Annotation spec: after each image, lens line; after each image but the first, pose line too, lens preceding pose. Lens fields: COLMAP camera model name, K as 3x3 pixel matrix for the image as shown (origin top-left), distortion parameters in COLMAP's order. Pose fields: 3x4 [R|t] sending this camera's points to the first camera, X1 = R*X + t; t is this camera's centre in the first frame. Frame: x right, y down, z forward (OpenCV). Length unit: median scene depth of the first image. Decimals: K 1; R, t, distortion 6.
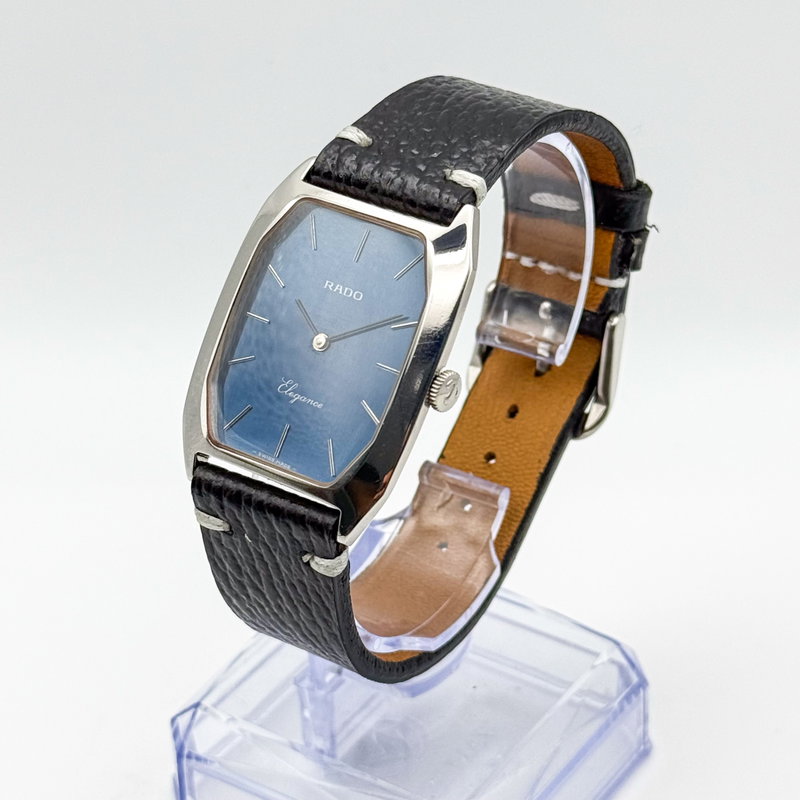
lens RADIAL K [[2427.5, 0, 397.7], [0, 2427.5, 402.4], [0, 0, 1]] dist [0.397408, 0.000000]
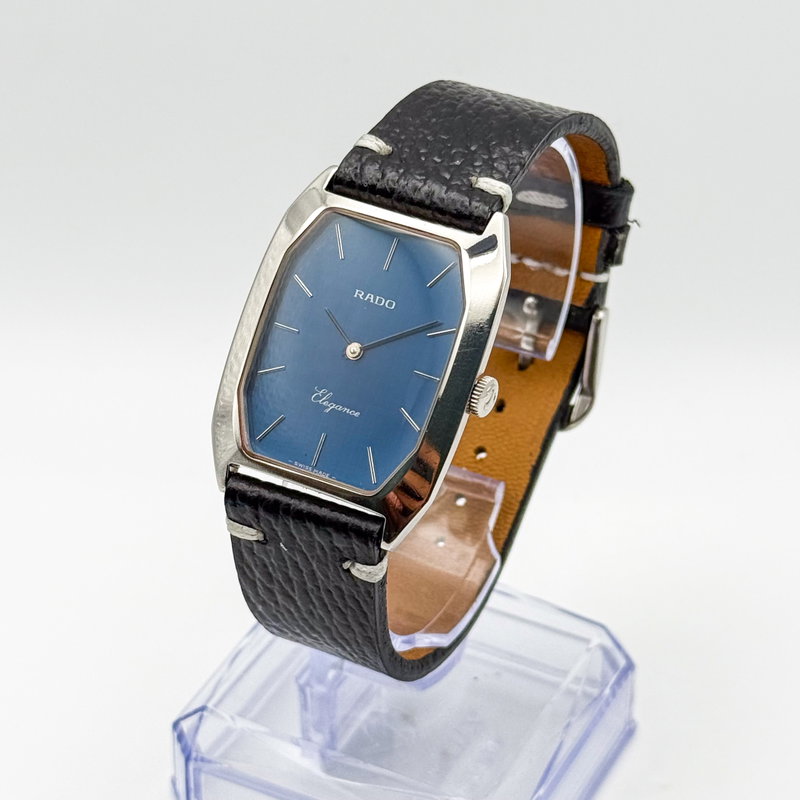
lens RADIAL K [[2427.5, 0, 400.7], [0, 2427.5, 399.6], [0, 0, 1]] dist [0.397408, 0.000000]
pose [[0.991350, -0.031285, 0.127460, -0.133094], [0.028197, 0.999265, 0.025954, -0.028411], [-0.128179, -0.022135, 0.991504, -0.003849]]
